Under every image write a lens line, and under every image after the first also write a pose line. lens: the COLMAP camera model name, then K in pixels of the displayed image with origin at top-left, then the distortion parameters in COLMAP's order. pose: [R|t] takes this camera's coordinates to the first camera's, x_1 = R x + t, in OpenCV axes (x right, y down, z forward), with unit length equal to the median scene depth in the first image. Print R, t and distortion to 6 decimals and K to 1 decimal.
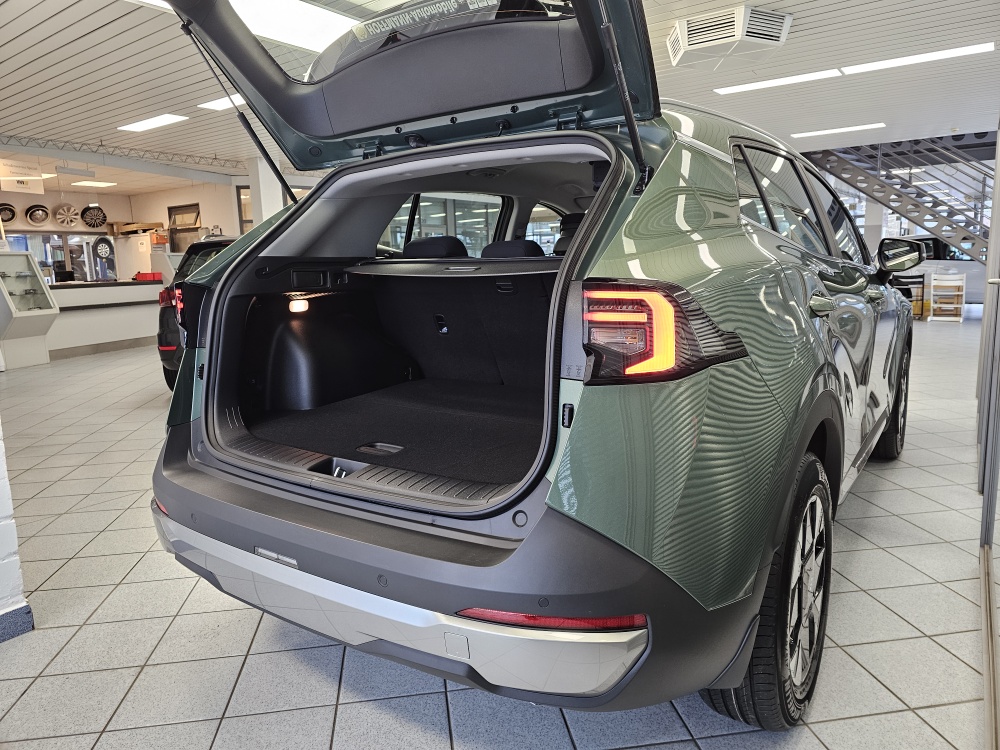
lens RADIAL K [[686.5, 0, 492.7], [0, 686.5, 372.6], [0, 0, 1]] dist [0.015925, -0.014955]
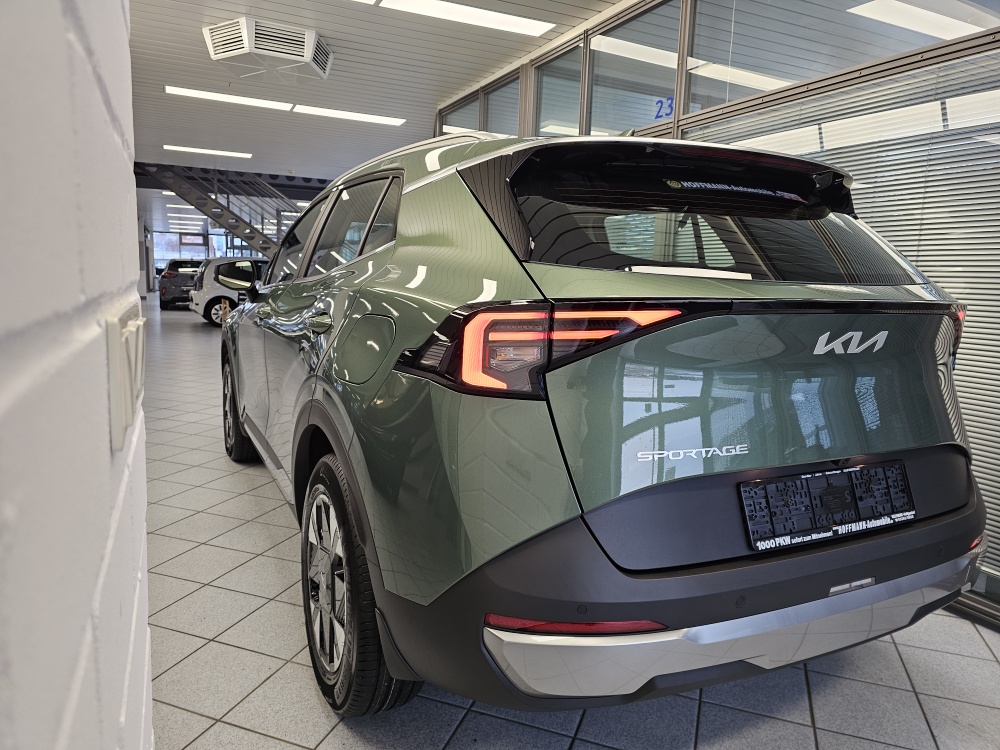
lens RADIAL K [[686.5, 0, 490.7], [0, 686.5, 376.2], [0, 0, 1]] dist [0.015925, -0.014955]
pose [[0.463250, -0.080004, 0.882609, -0.246434], [0.092362, 0.994852, 0.041701, -0.021245], [-0.881402, 0.062202, 0.468254, 0.171001]]
